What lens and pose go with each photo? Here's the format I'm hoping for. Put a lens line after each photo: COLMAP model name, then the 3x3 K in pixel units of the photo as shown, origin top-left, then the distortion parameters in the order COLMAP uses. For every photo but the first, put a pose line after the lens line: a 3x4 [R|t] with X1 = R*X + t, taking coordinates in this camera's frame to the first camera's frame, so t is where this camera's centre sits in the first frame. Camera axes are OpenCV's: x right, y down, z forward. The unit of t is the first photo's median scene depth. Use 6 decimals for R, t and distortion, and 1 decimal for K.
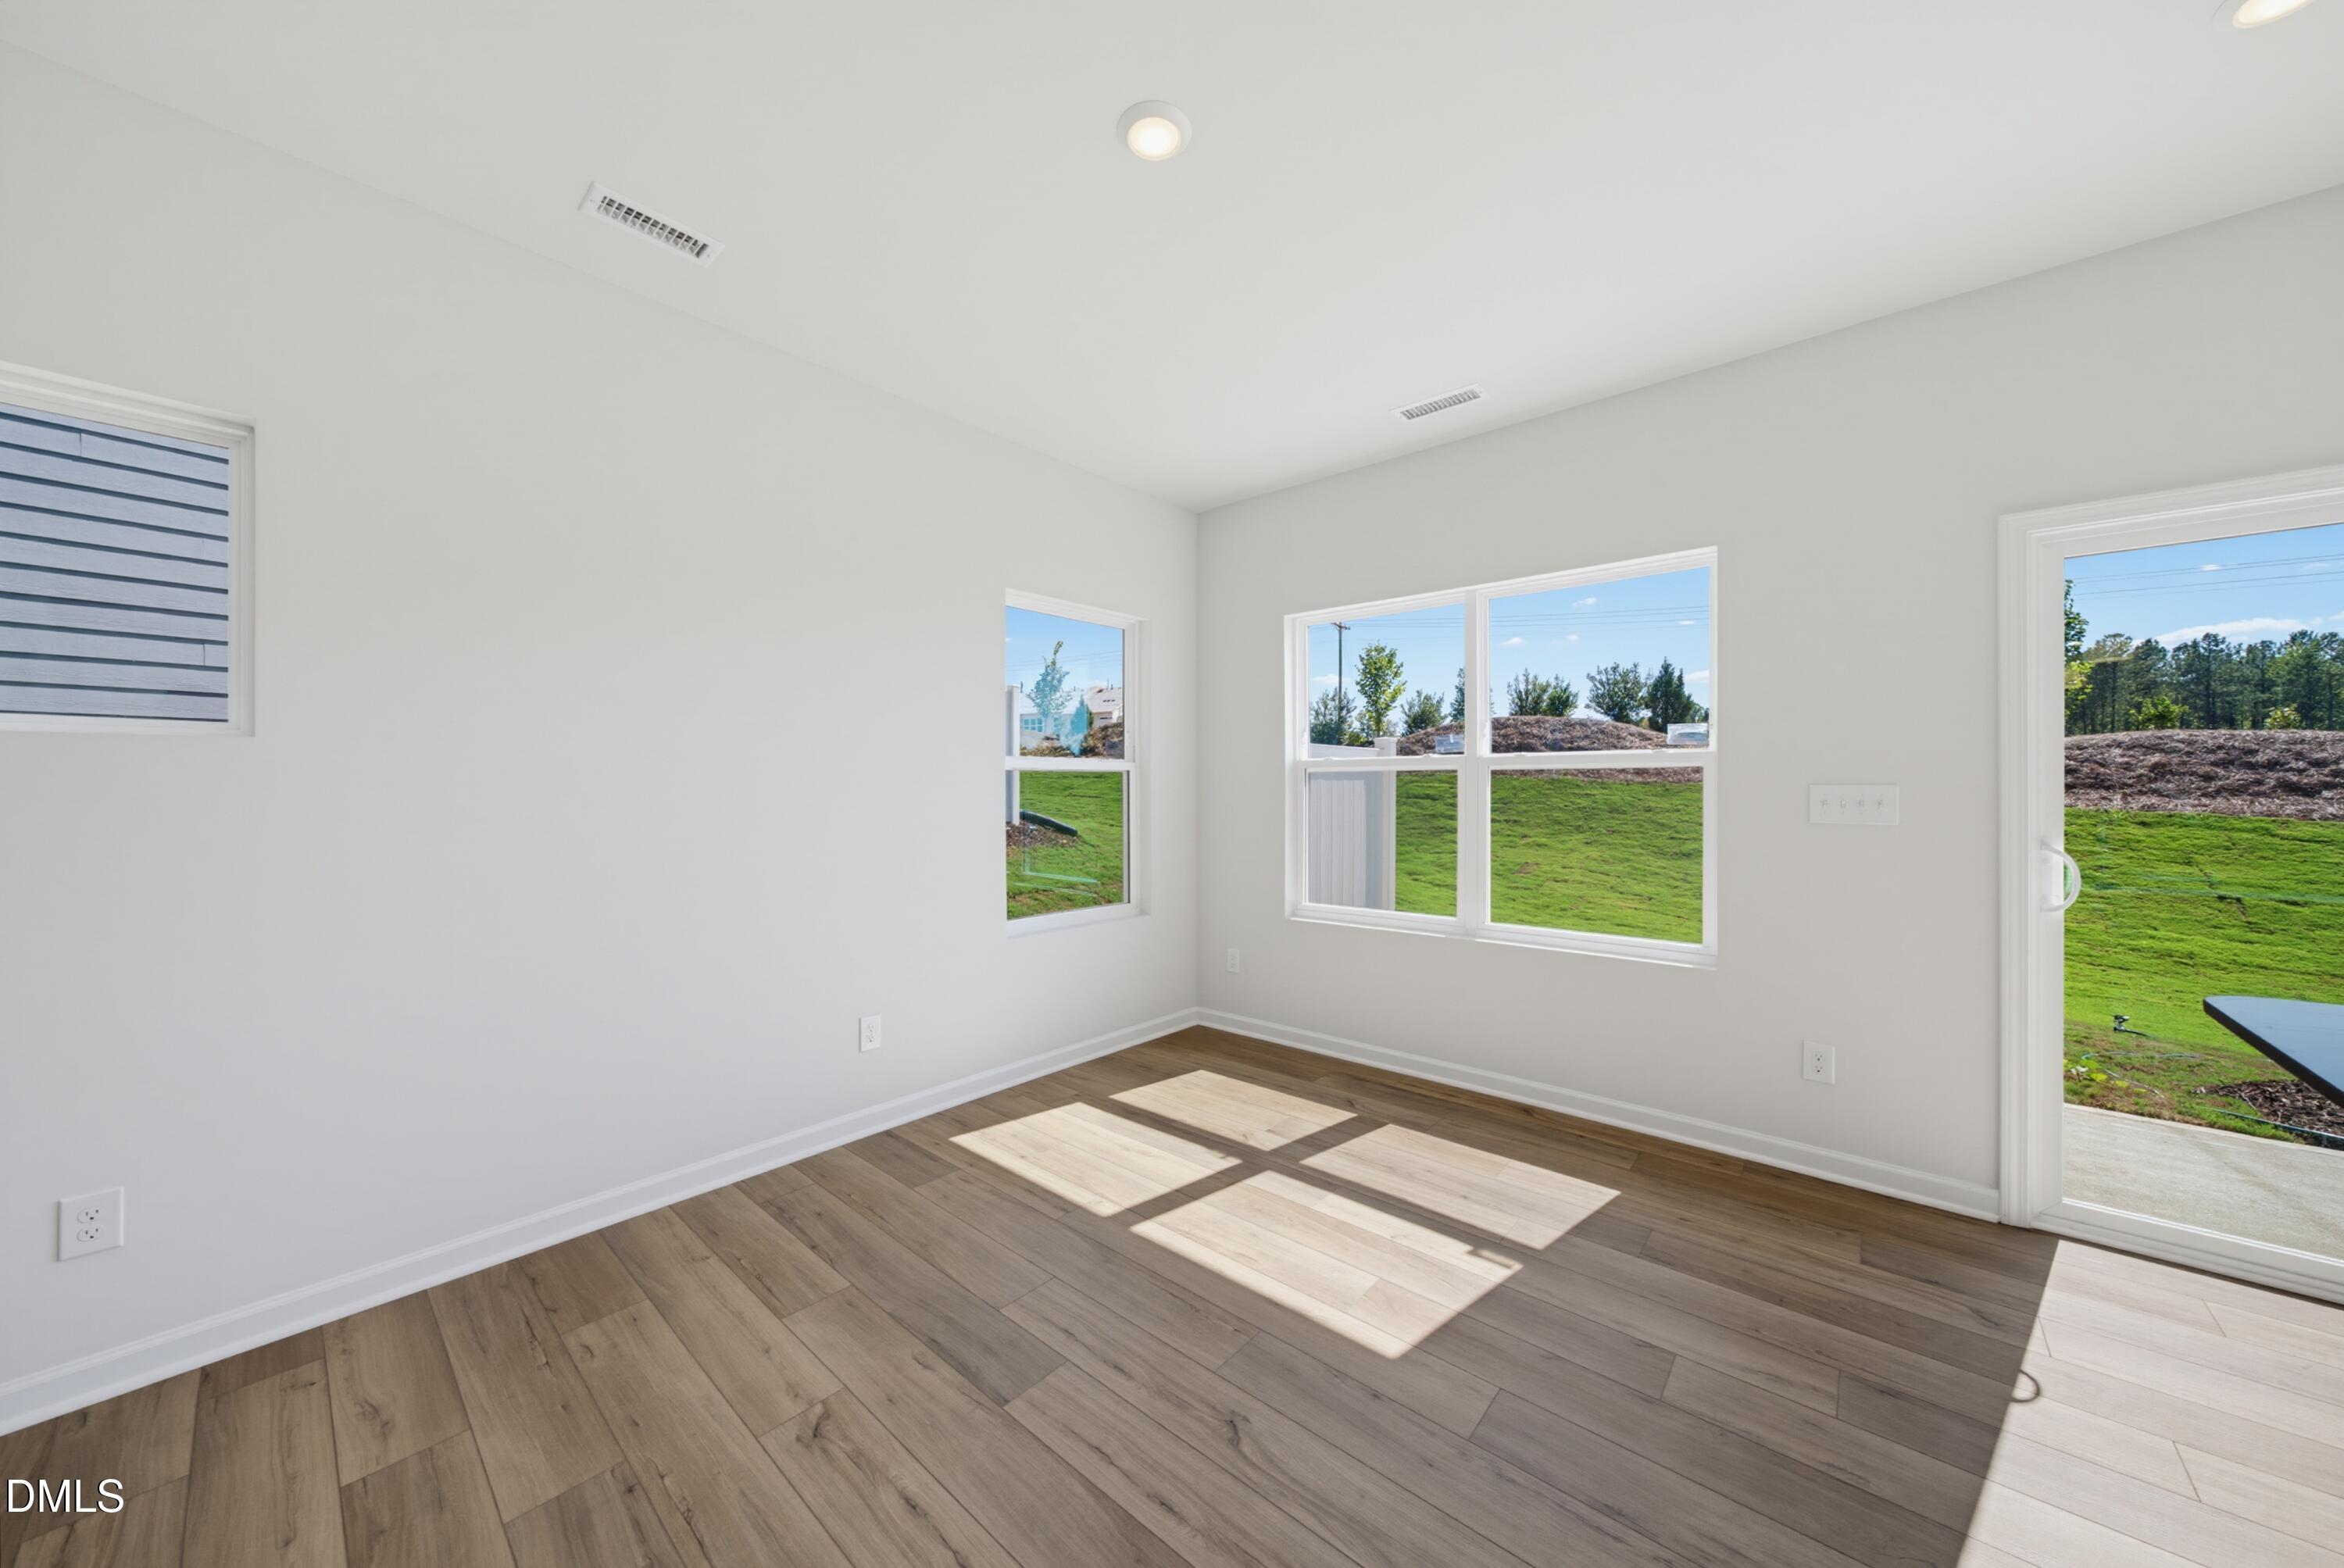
lens RADIAL K [[791.7, 0, 1172.0], [0, 791.7, 784.0], [0, 0, 1]] dist [0.000273, 0.000018]
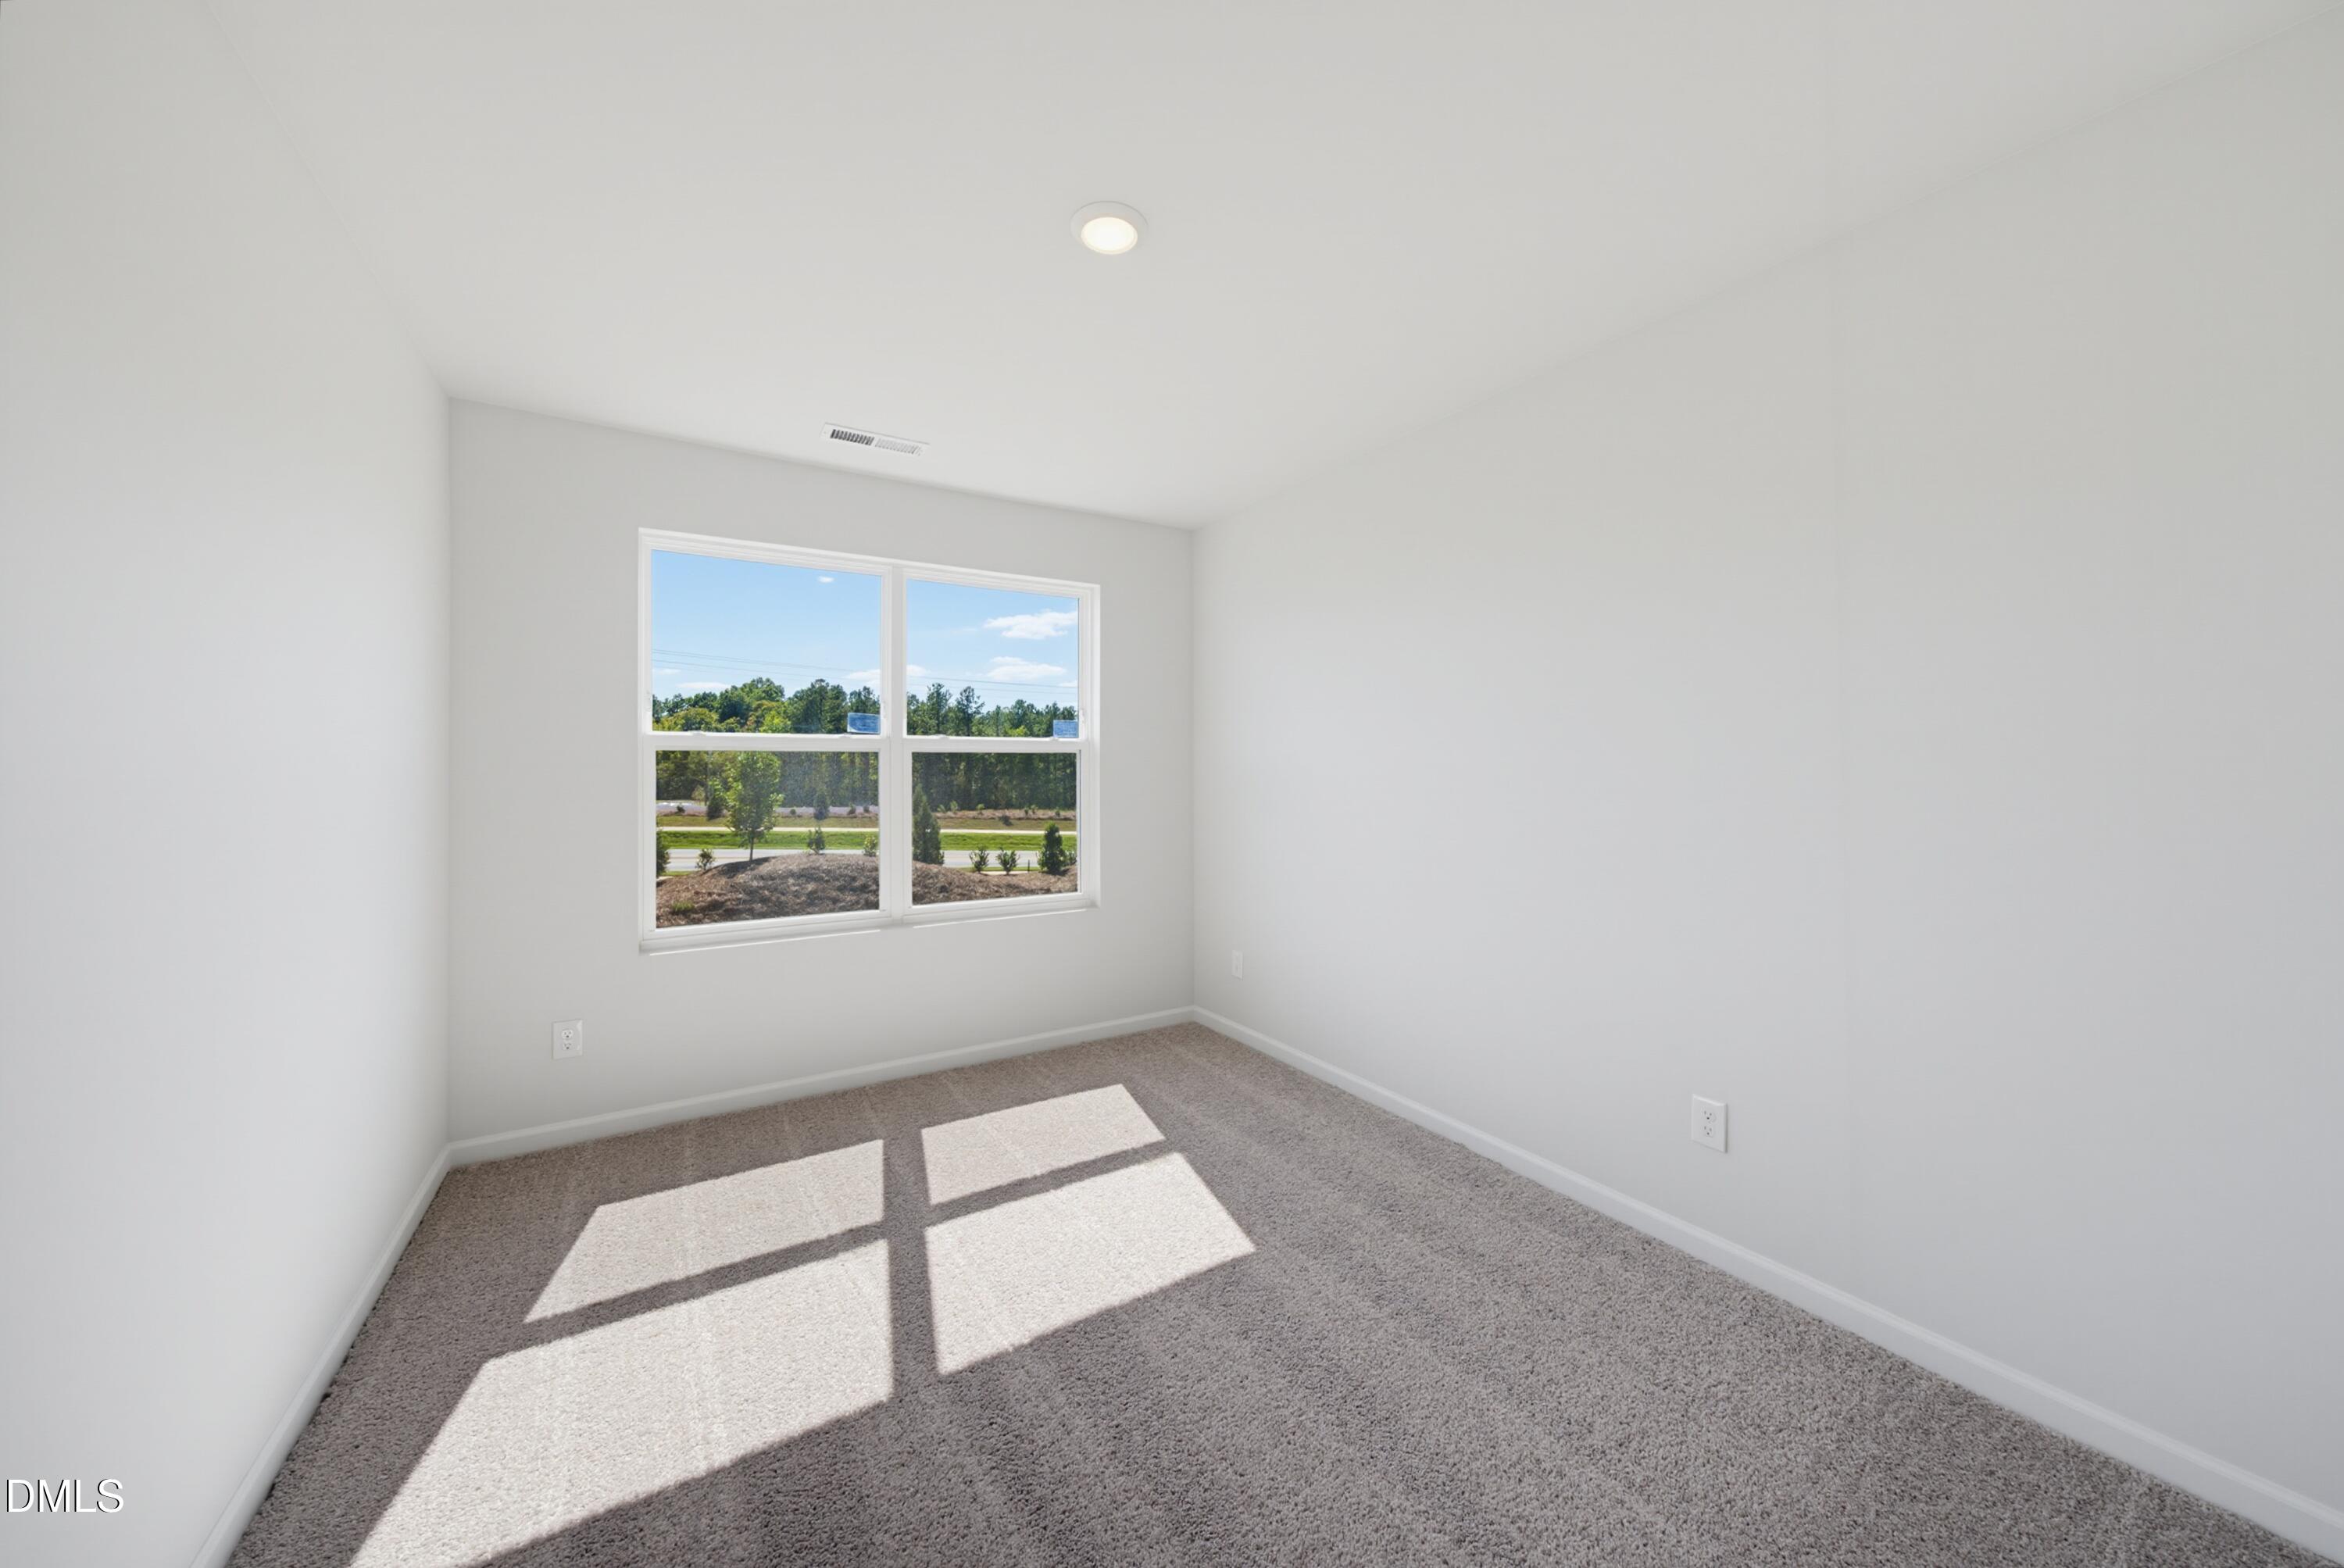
lens RADIAL K [[791.7, 0, 1172.0], [0, 791.7, 784.0], [0, 0, 1]] dist [0.000273, 0.000018]
pose [[0.298724, -0.018645, 0.954158, -0.832010], [-0.000758, 0.999804, 0.019774, 0.004508], [-0.954339, -0.006630, 0.298651, 0.711338]]
